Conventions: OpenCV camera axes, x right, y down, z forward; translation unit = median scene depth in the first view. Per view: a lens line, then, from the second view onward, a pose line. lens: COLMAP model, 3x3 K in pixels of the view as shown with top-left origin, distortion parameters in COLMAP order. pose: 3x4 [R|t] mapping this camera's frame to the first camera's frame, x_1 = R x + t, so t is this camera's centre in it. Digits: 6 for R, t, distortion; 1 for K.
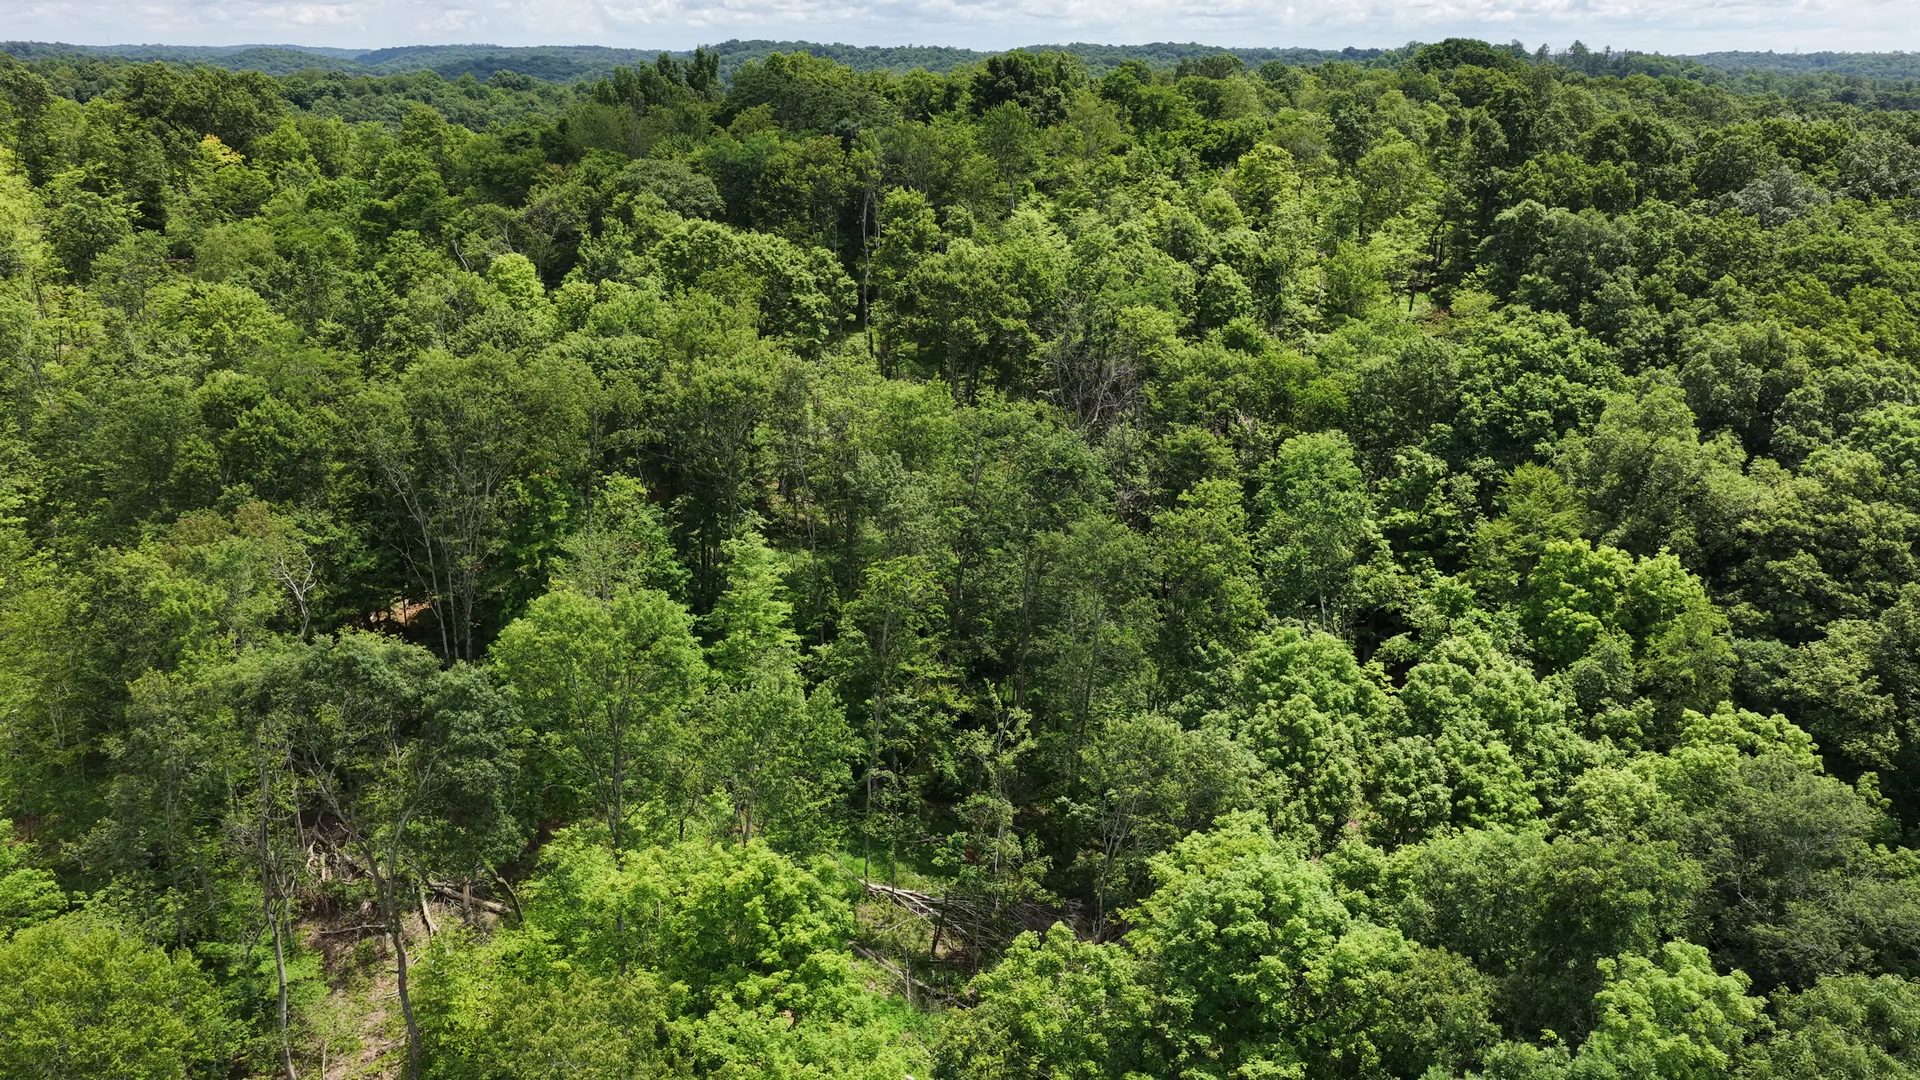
lens RADIAL K [[1639.3, 0, 958.9], [0, 1639.3, 546.9], [0, 0, 1]] dist [-0.017539, 0.047523]
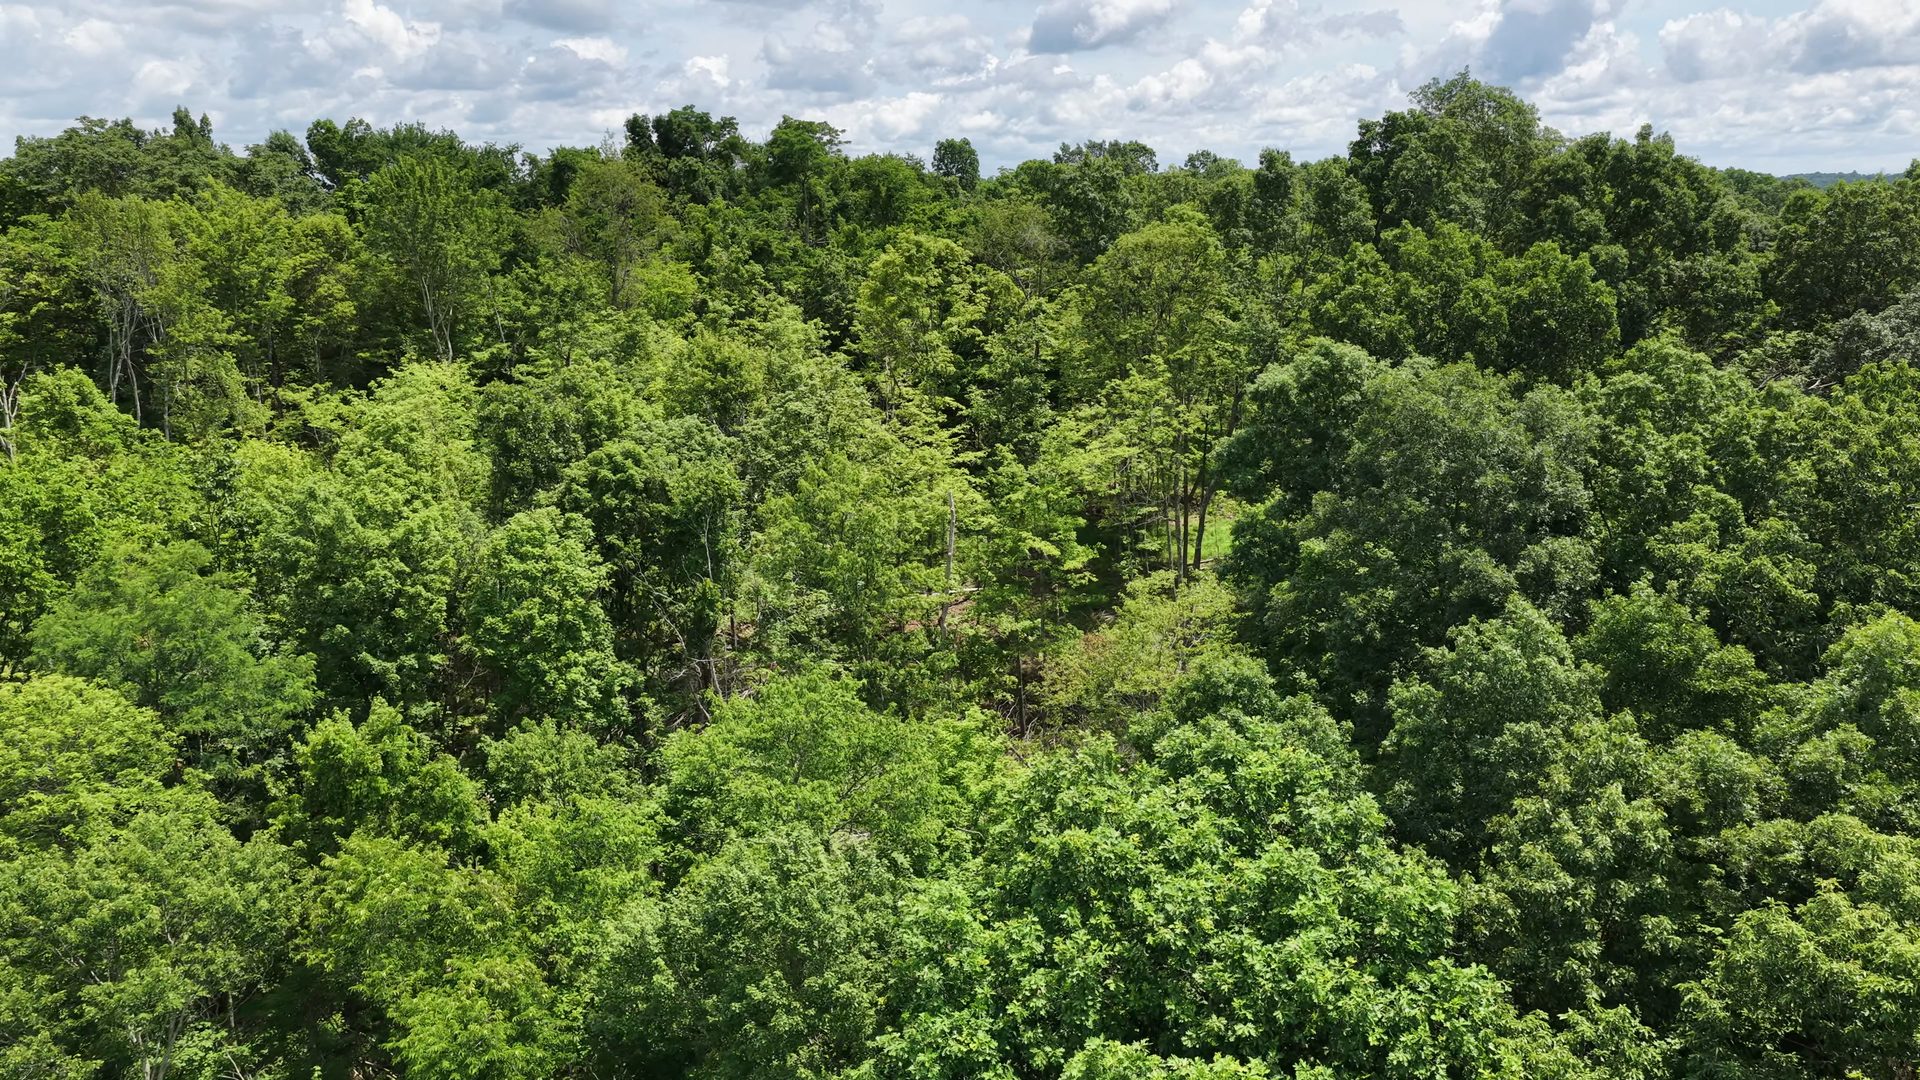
lens RADIAL K [[1639.3, 0, 958.7], [0, 1639.3, 532.0], [0, 0, 1]] dist [-0.017539, 0.047523]
pose [[0.998833, -0.001321, -0.048287, 0.301791], [-0.002819, 0.996329, -0.085555, -0.144112], [0.048223, 0.085591, 0.995163, 0.665437]]
